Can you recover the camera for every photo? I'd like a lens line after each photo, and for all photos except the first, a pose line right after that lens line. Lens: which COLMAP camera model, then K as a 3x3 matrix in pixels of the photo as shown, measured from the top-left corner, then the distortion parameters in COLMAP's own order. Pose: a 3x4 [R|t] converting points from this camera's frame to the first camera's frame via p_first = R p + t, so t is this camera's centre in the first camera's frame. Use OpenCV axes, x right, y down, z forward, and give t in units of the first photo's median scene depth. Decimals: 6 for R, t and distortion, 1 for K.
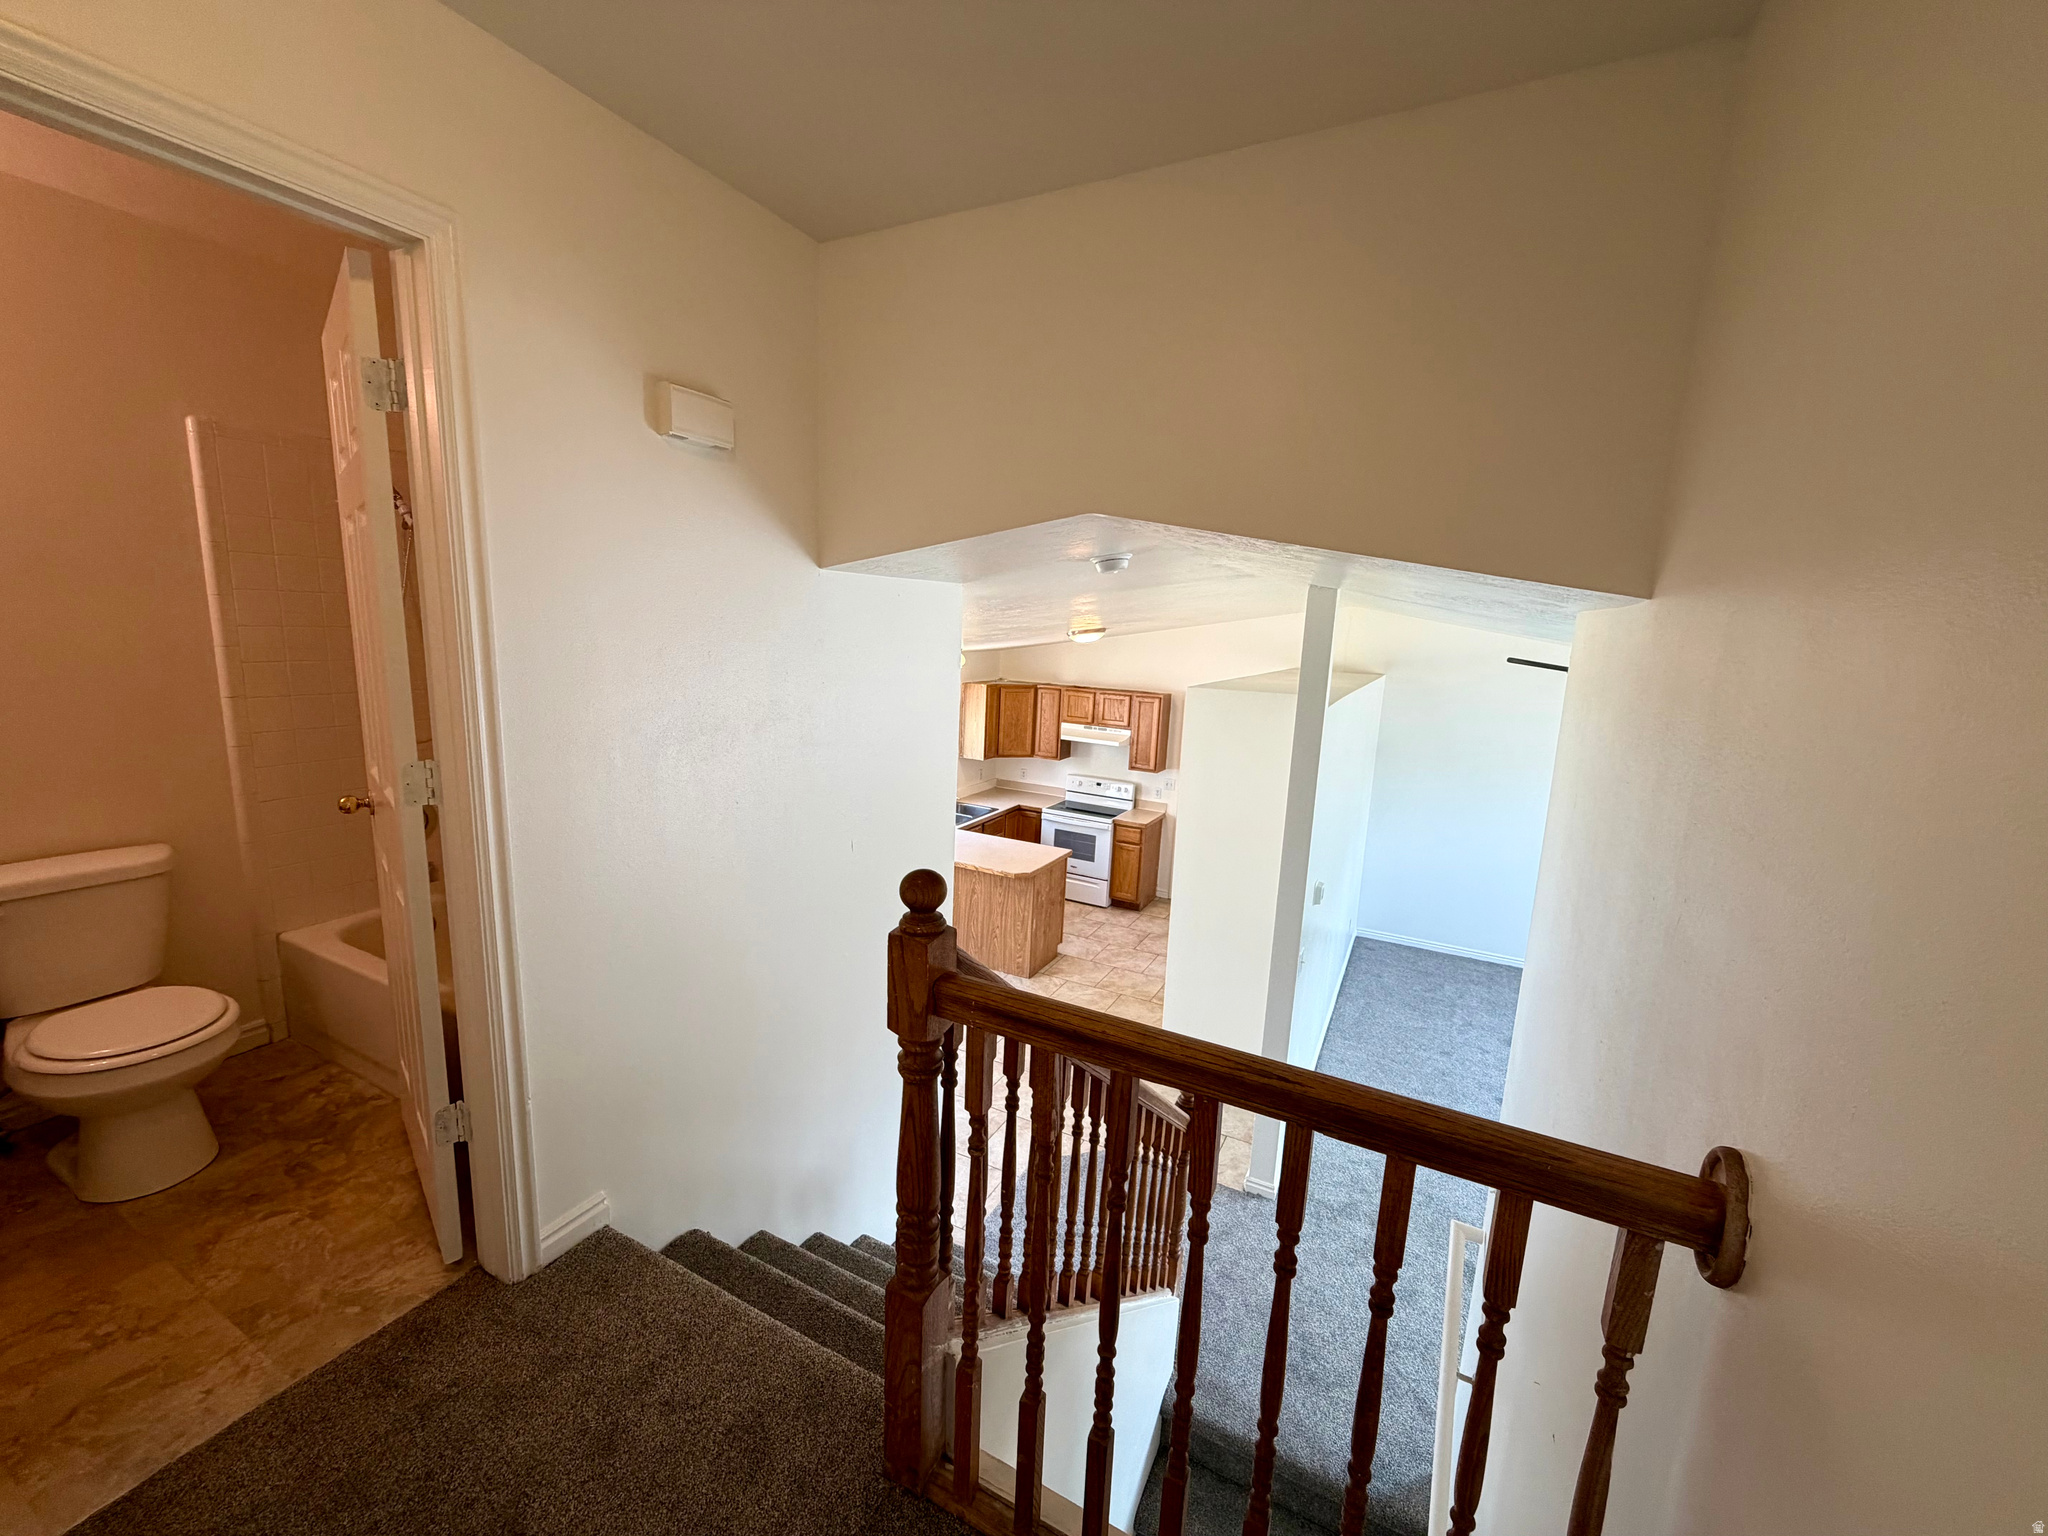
lens RADIAL K [[816.6, 0, 1017.5], [0, 816.6, 762.1], [0, 0, 1]] dist [0.001850, 0.000103]
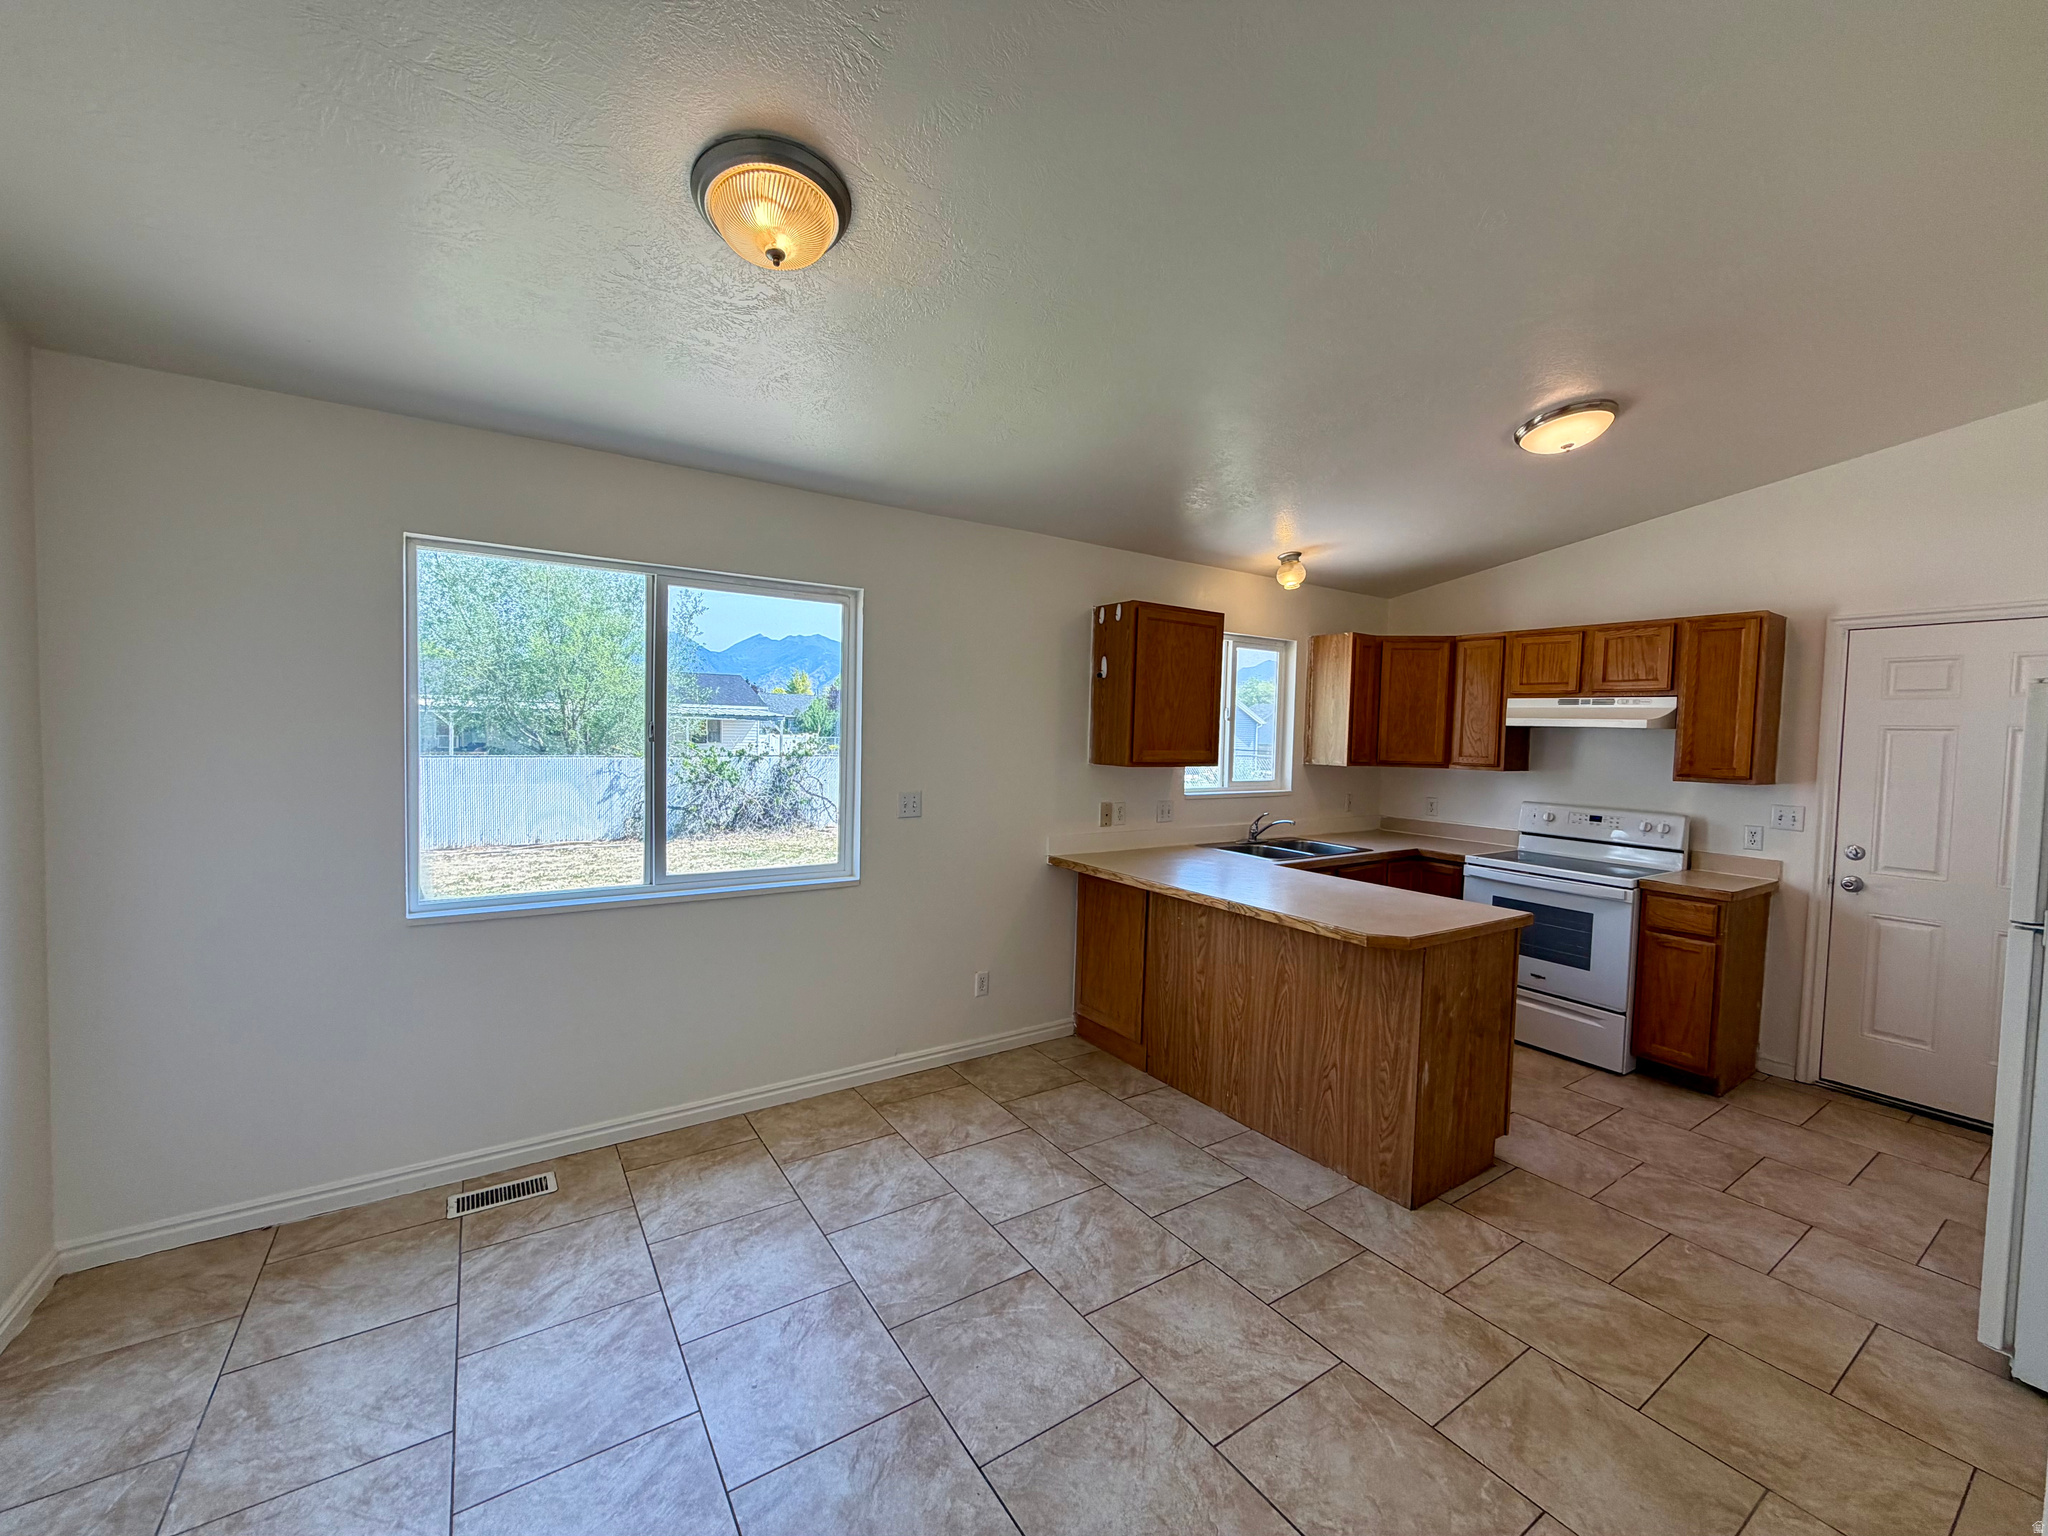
lens RADIAL K [[811.4, 0, 1017.3], [0, 811.4, 766.2], [0, 0, 1]] dist [0.000740, 0.000096]
pose [[0.877857, 0.001203, -0.478922, 0.027684], [-0.070837, 0.989324, -0.127359, 0.087665], [0.473656, 0.145728, 0.868570, 0.410912]]
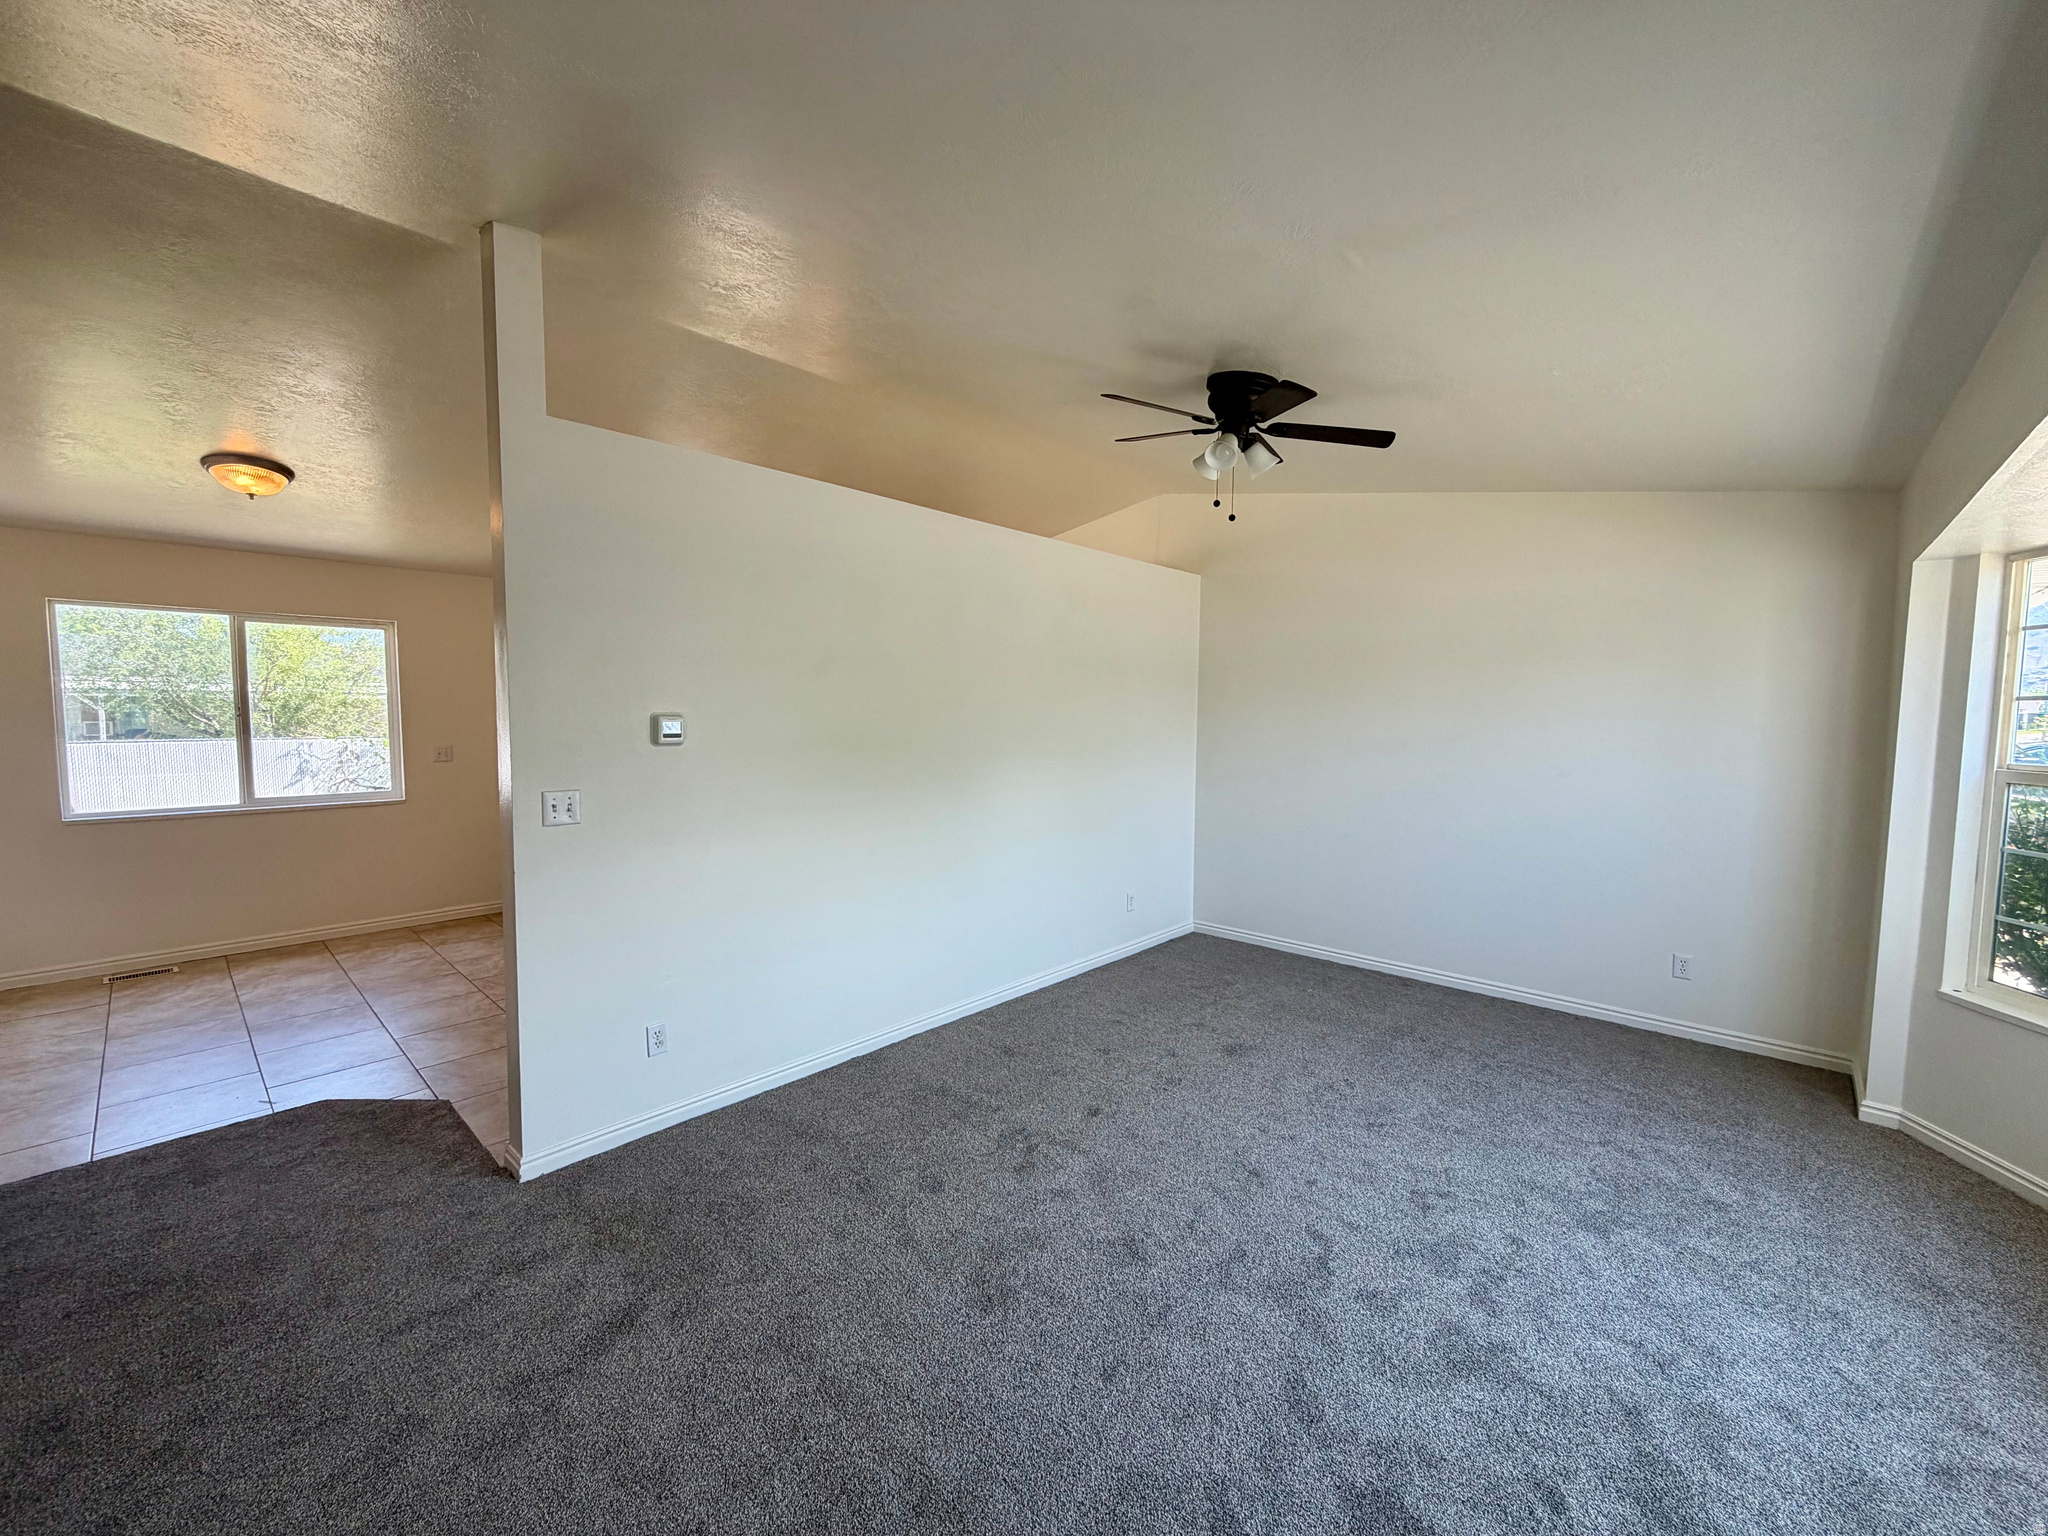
lens RADIAL K [[811.4, 0, 1017.3], [0, 811.4, 766.2], [0, 0, 1]] dist [0.000740, 0.000096]
pose [[0.964536, -0.013691, -0.263596, 0.426690], [-0.014757, 0.994295, -0.105641, 0.133843], [0.263539, 0.105785, 0.958831, 0.225052]]
